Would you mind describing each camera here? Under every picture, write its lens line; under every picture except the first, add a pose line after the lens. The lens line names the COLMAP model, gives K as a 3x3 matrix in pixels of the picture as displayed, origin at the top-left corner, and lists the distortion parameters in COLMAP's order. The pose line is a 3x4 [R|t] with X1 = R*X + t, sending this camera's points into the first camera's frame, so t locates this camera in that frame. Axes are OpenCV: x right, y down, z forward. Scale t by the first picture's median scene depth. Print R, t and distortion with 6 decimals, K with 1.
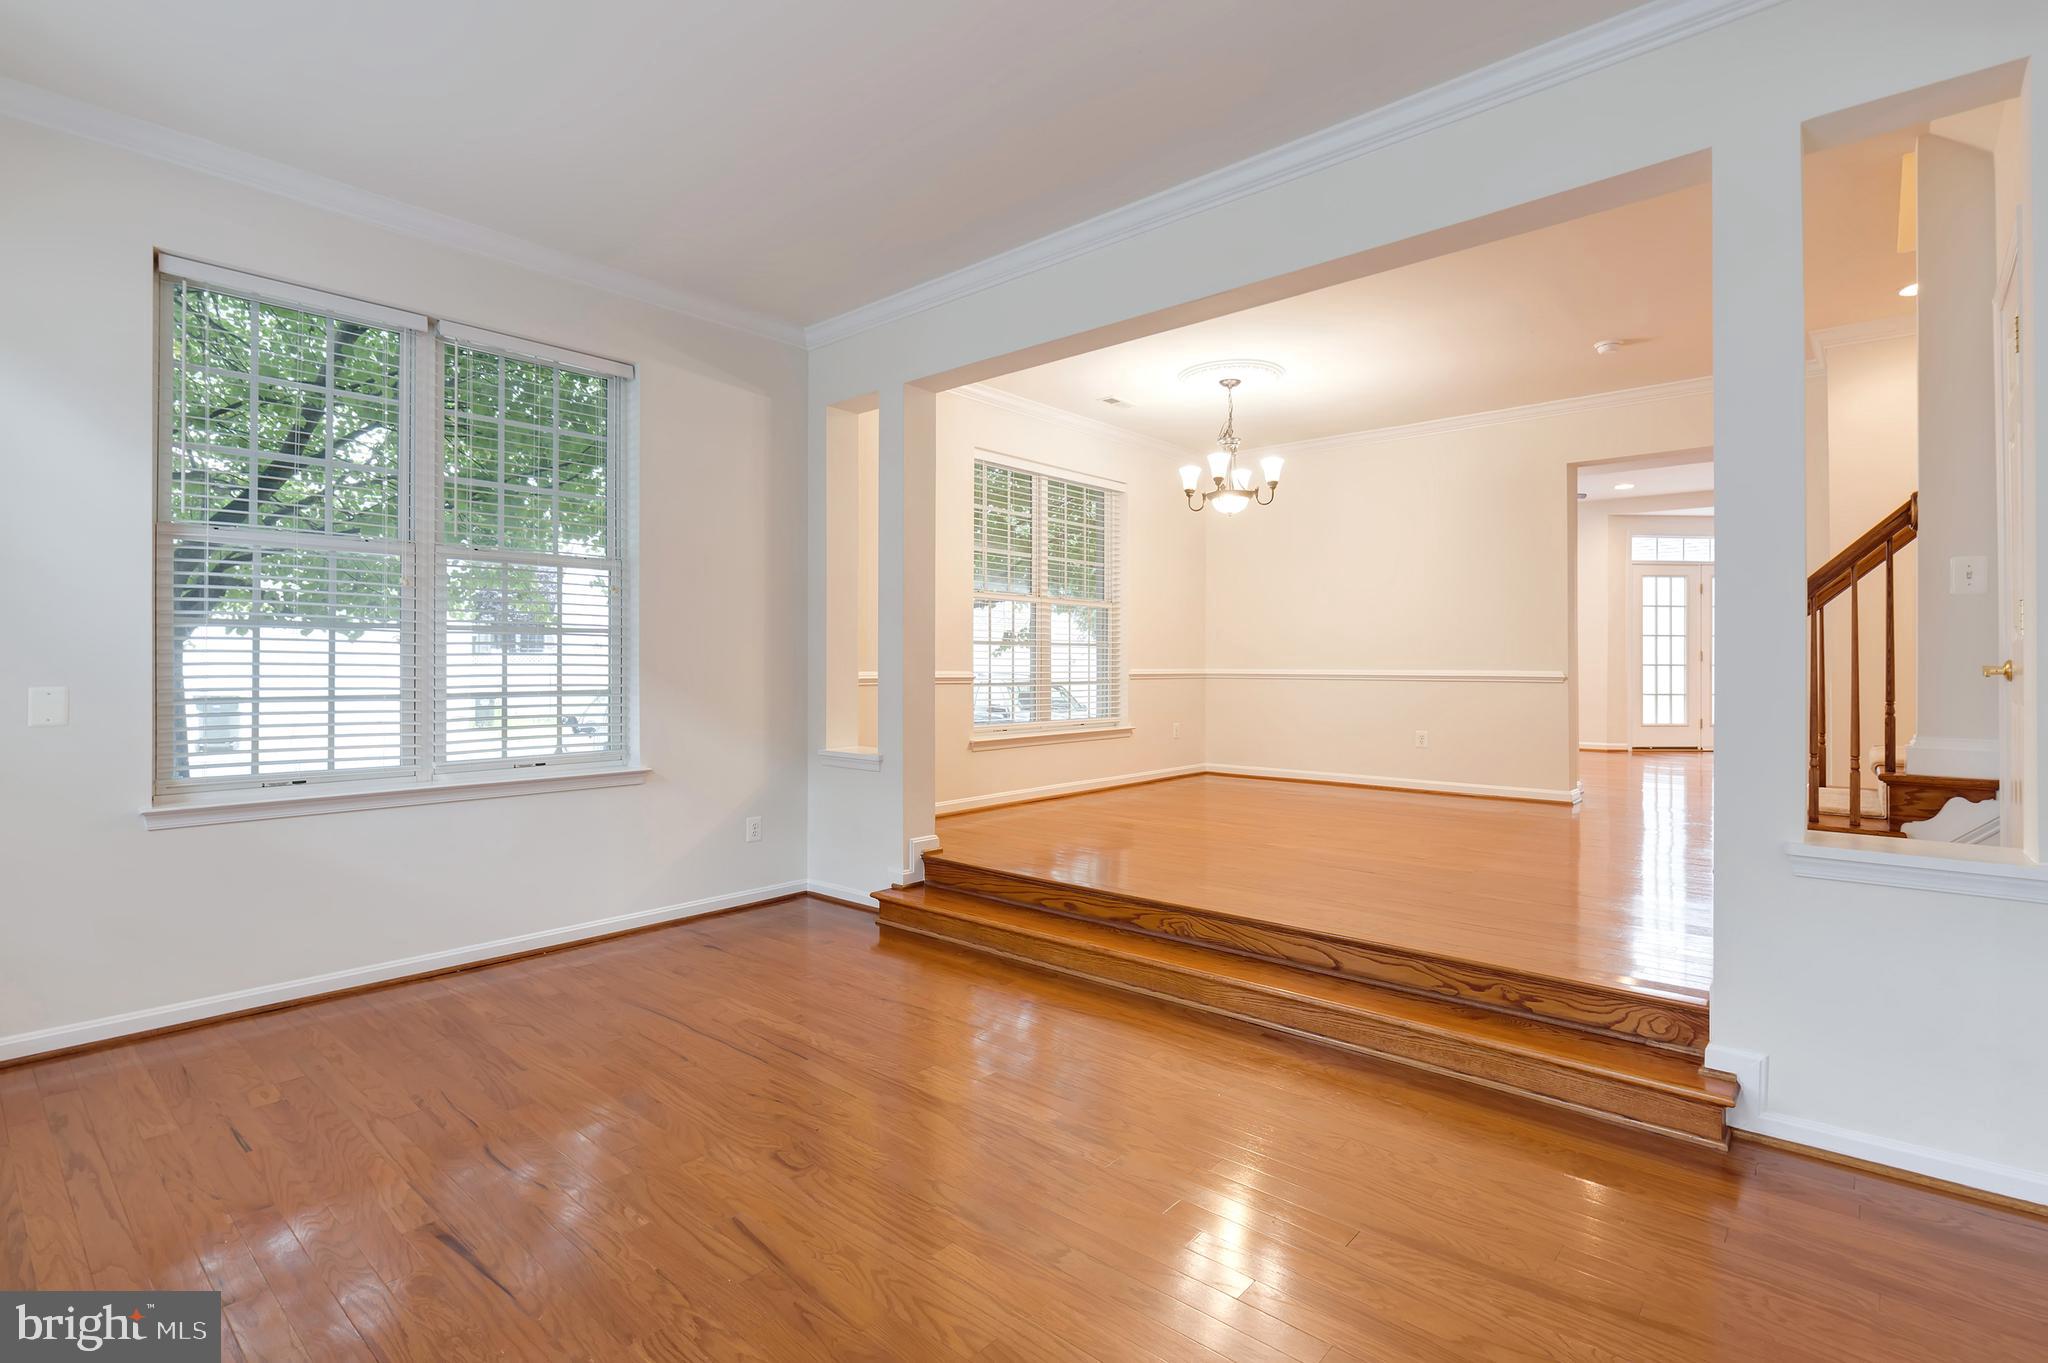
lens RADIAL K [[960.6, 0, 1025.8], [0, 960.6, 662.4], [0, 0, 1]] dist [0.004289, -0.000854]
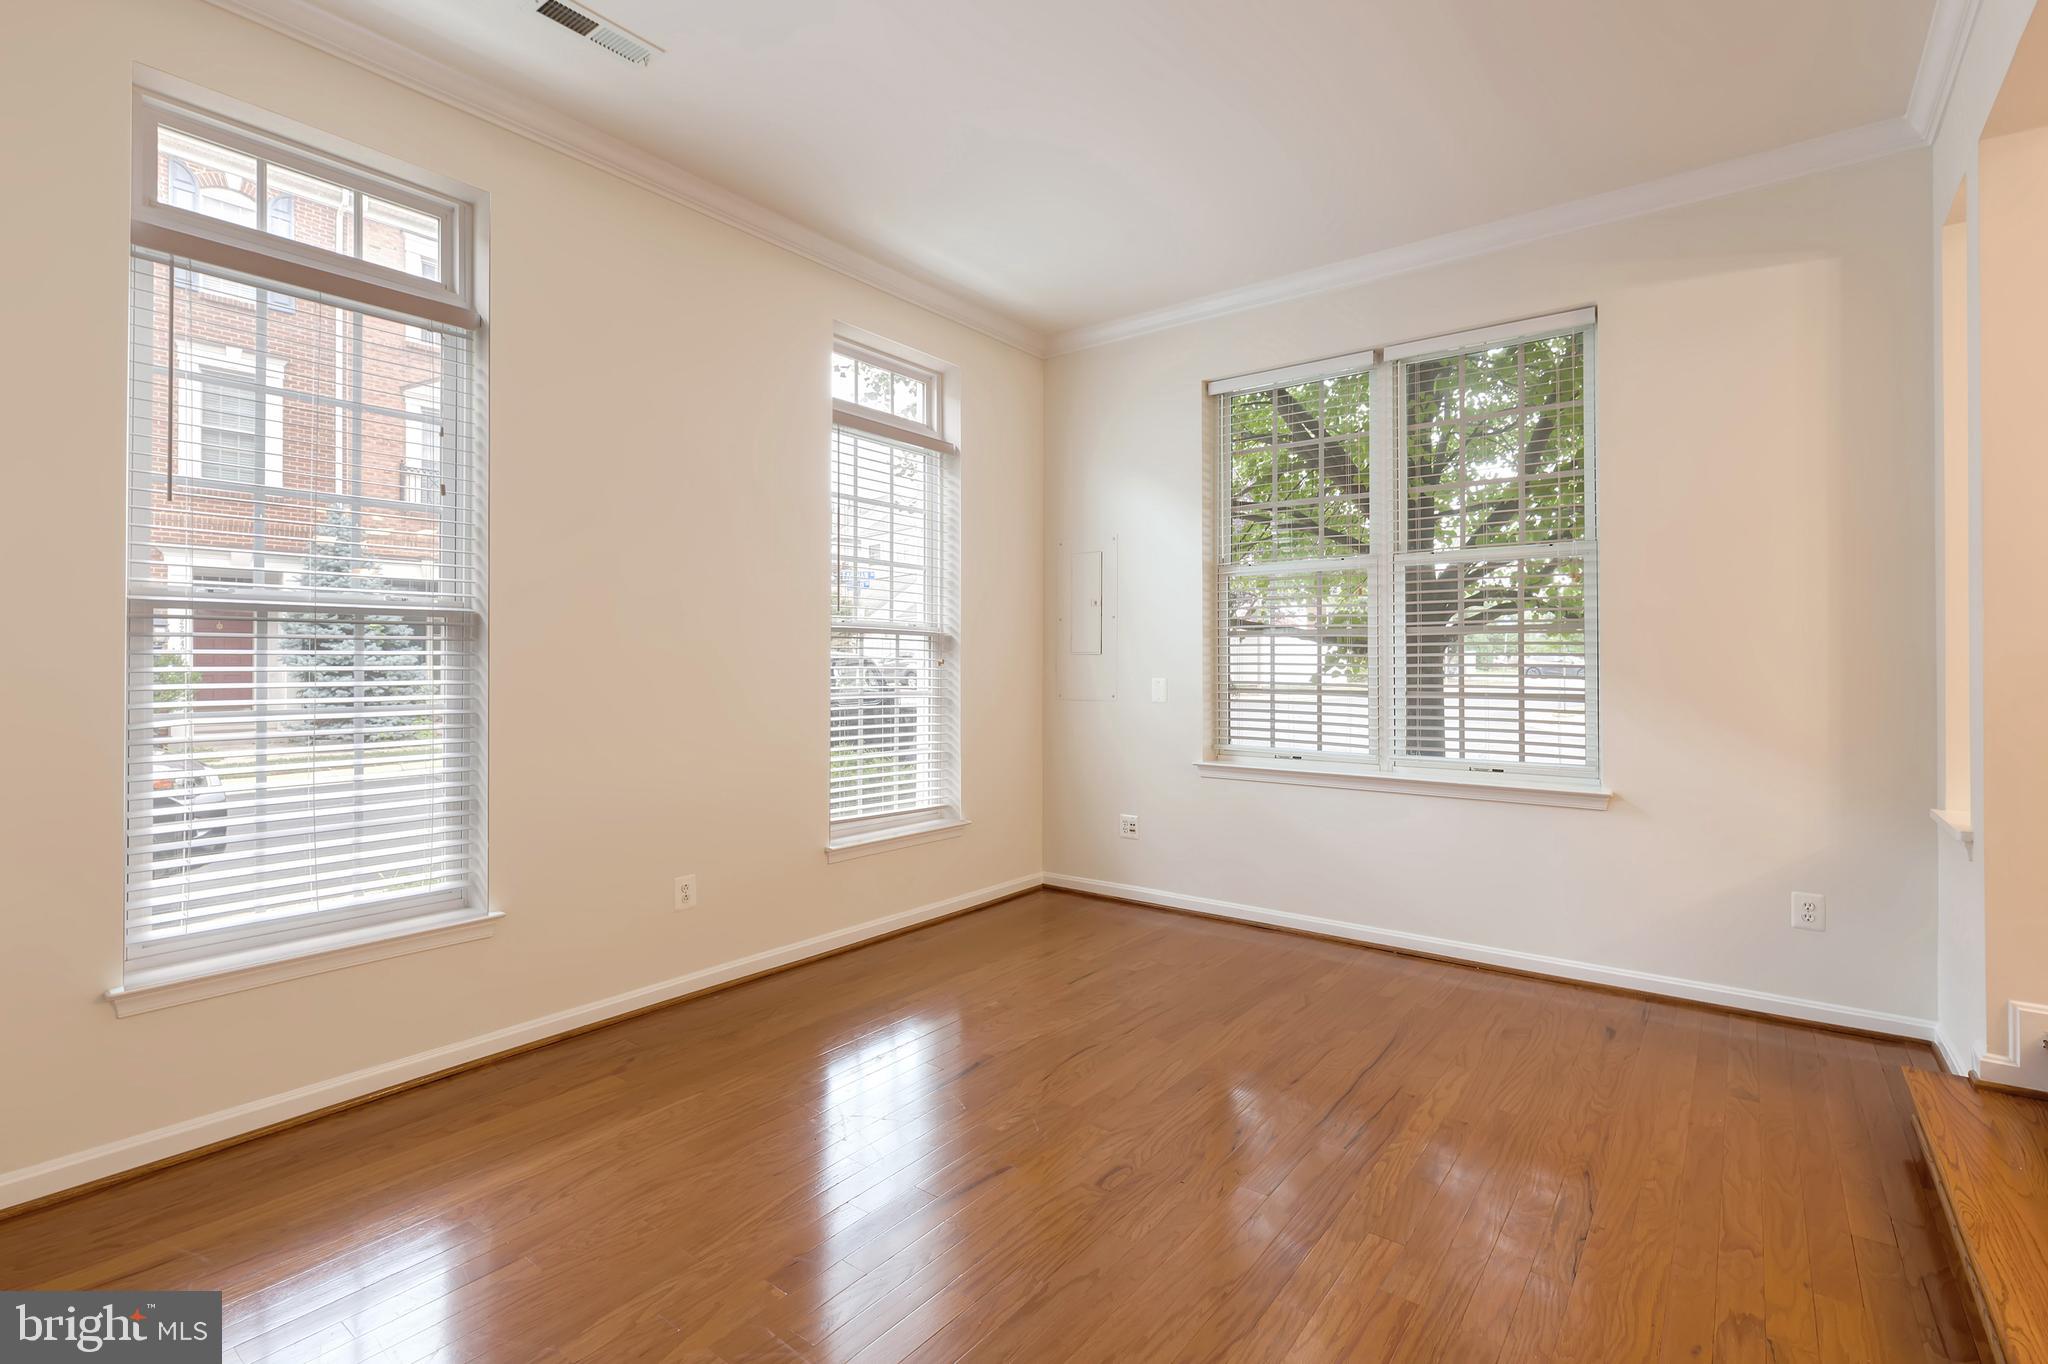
lens RADIAL K [[960.6, 0, 1035.6], [0, 960.6, 656.4], [0, 0, 1]] dist [0.004289, -0.000854]
pose [[0.081661, -0.005755, -0.996644, 0.464582], [-0.002017, 0.999980, -0.005939, -0.000114], [0.996658, 0.002496, 0.081648, 0.544631]]
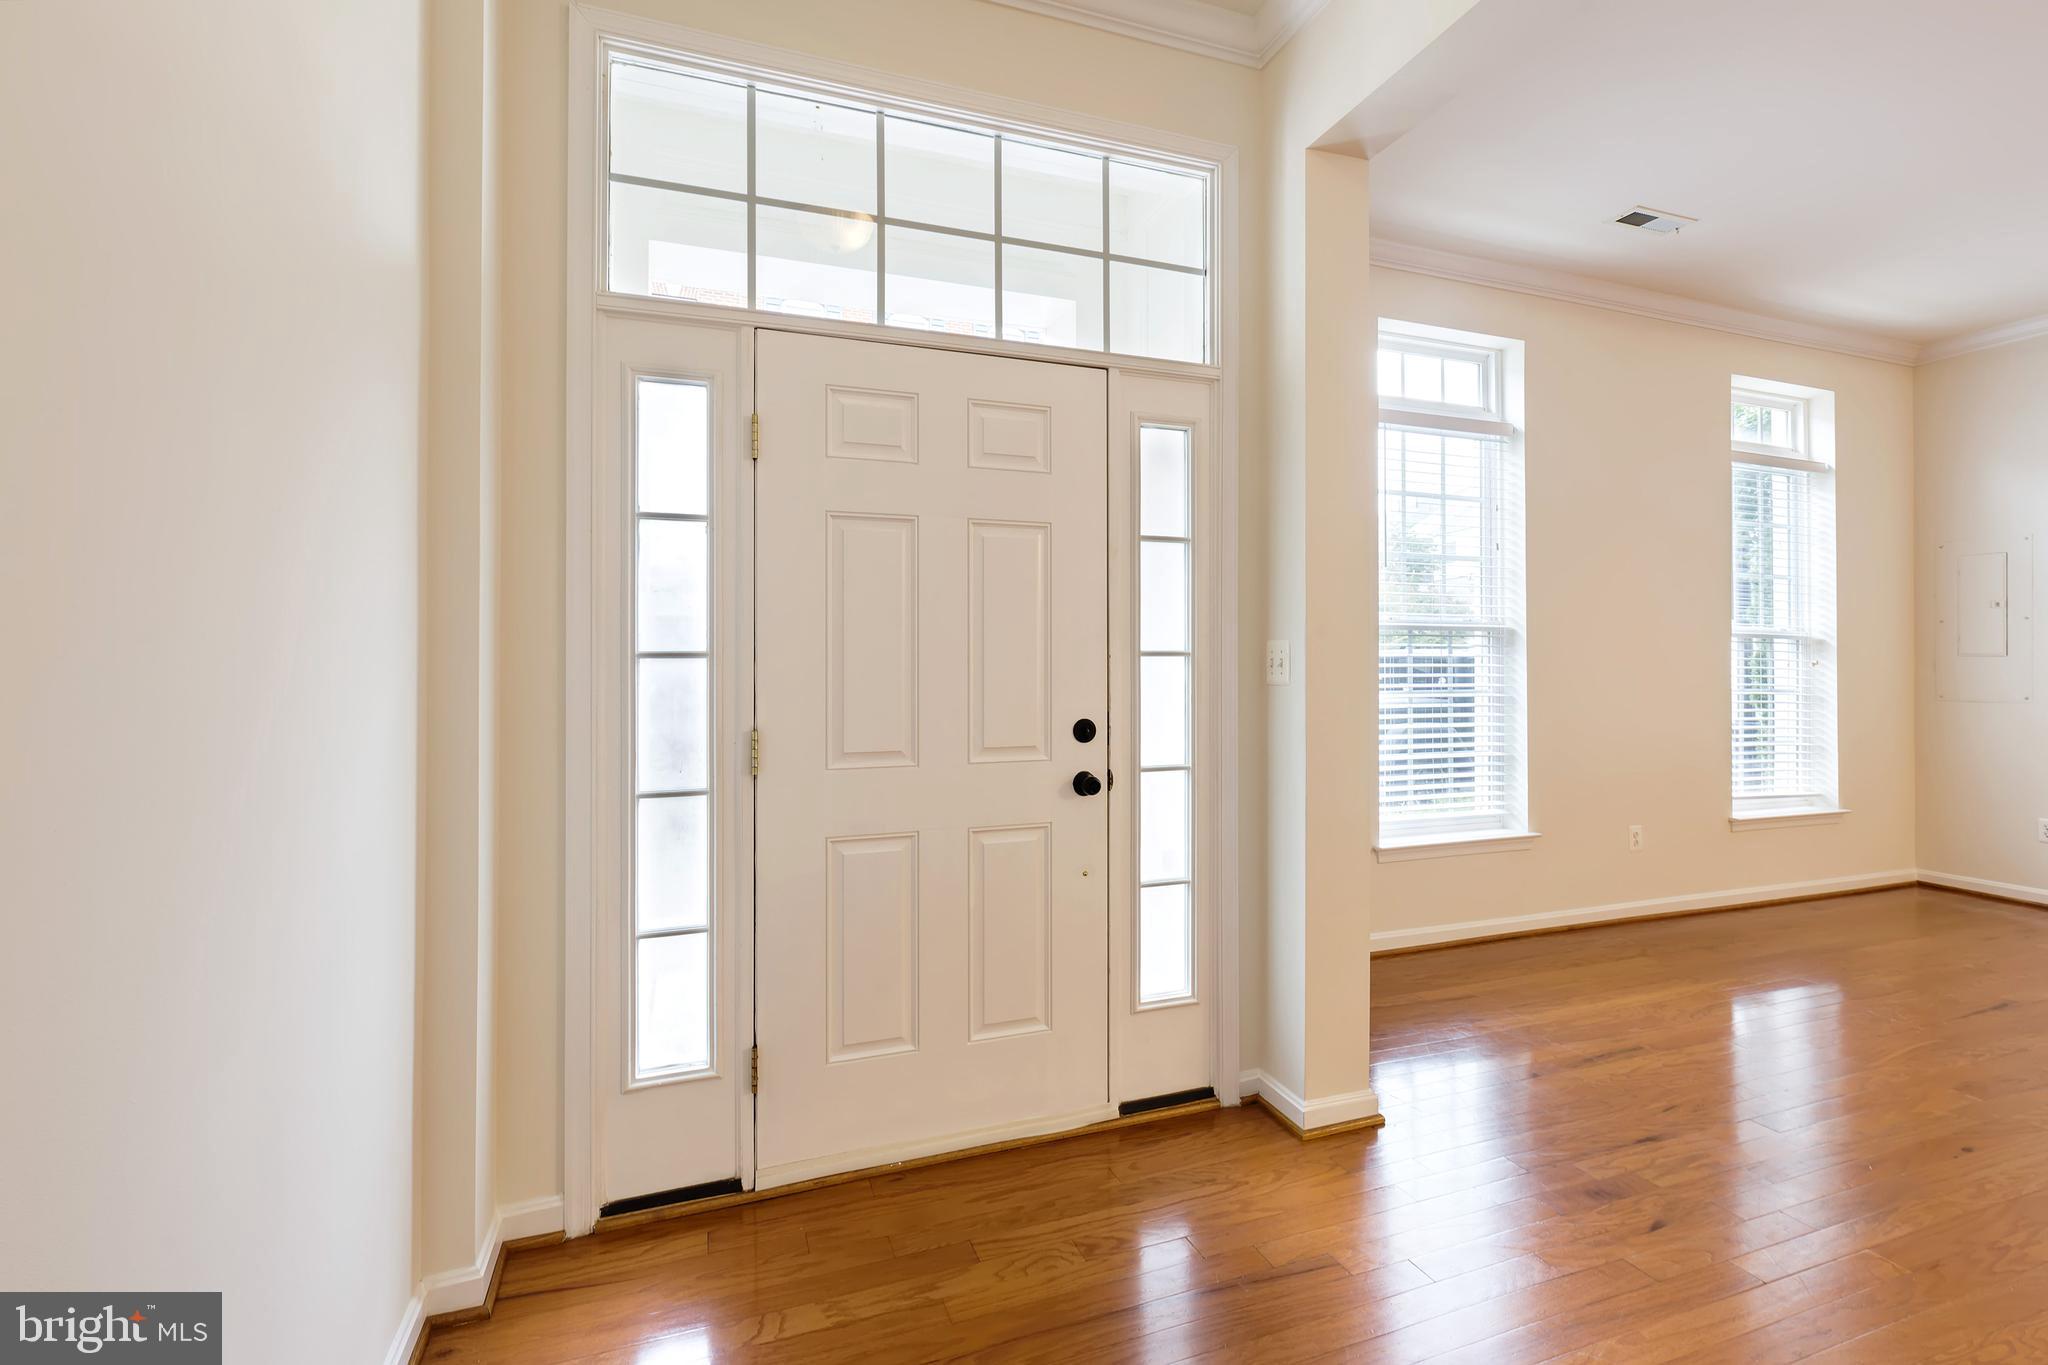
lens RADIAL K [[926.4, 0, 1008.8], [0, 926.4, 648.8], [0, 0, 1]] dist [-0.003185, 0.000956]
pose [[-0.476267, -0.010780, -0.879235, 0.923715], [-0.006249, 0.999941, -0.008875, -0.000856], [0.879278, 0.001268, -0.476306, 0.137881]]
